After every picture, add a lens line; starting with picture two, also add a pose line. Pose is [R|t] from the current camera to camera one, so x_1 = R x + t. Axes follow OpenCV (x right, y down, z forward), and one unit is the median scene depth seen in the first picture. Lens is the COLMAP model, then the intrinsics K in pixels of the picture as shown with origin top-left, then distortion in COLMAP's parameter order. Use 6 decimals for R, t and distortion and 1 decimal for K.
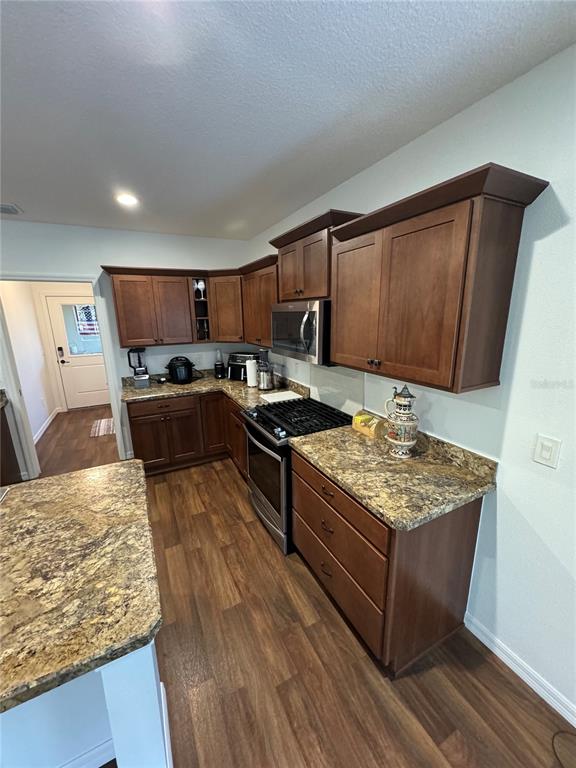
lens RADIAL K [[305.2, 0, 288.7], [0, 305.2, 384.7], [0, 0, 1]] dist [-0.001408, 0.000646]
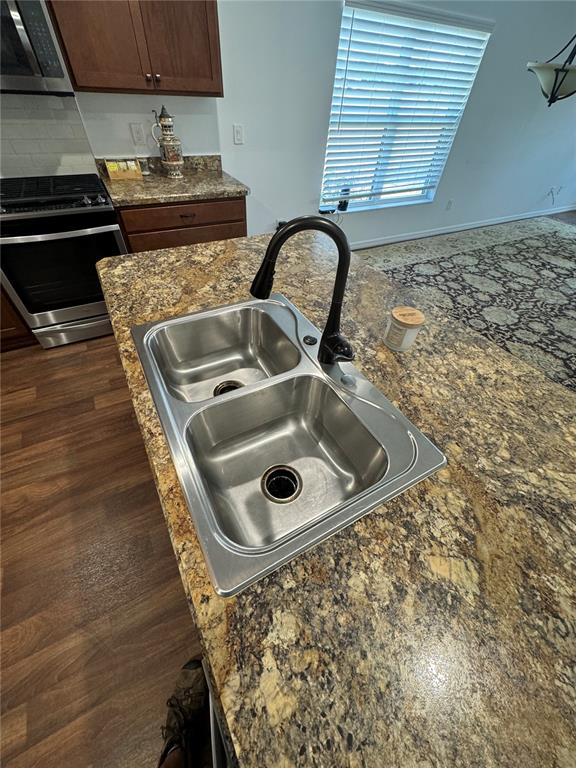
lens RADIAL K [[305.2, 0, 288.2], [0, 305.2, 385.1], [0, 0, 1]] dist [-0.001408, 0.000646]
pose [[-0.029549, -0.702886, 0.710689, -0.779219], [0.178037, 0.695929, 0.695691, 0.012041], [-0.983580, 0.147085, 0.104576, 0.319024]]
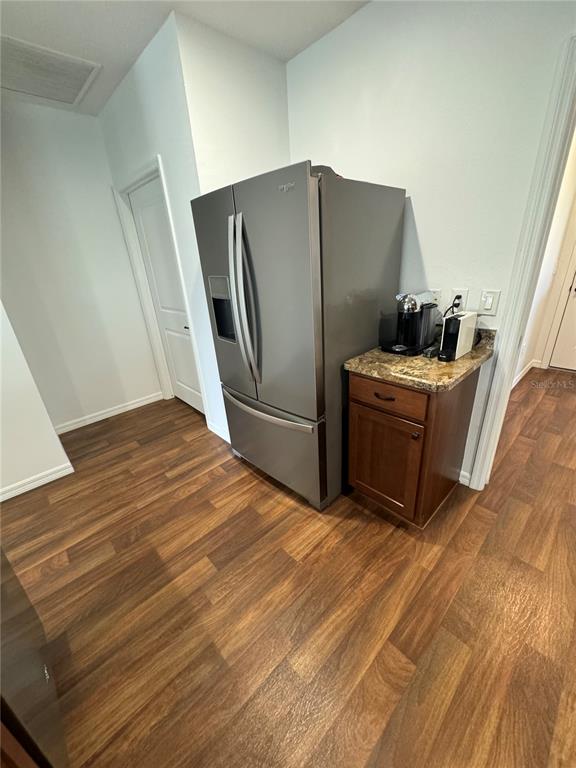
lens RADIAL K [[305.2, 0, 287.6], [0, 305.2, 384.3], [0, 0, 1]] dist [-0.001408, 0.000646]
pose [[0.274910, 0.375278, -0.885207, -0.580766], [-0.171919, 0.925029, 0.338769, -0.016313], [0.945975, 0.059053, 0.318817, 0.546718]]
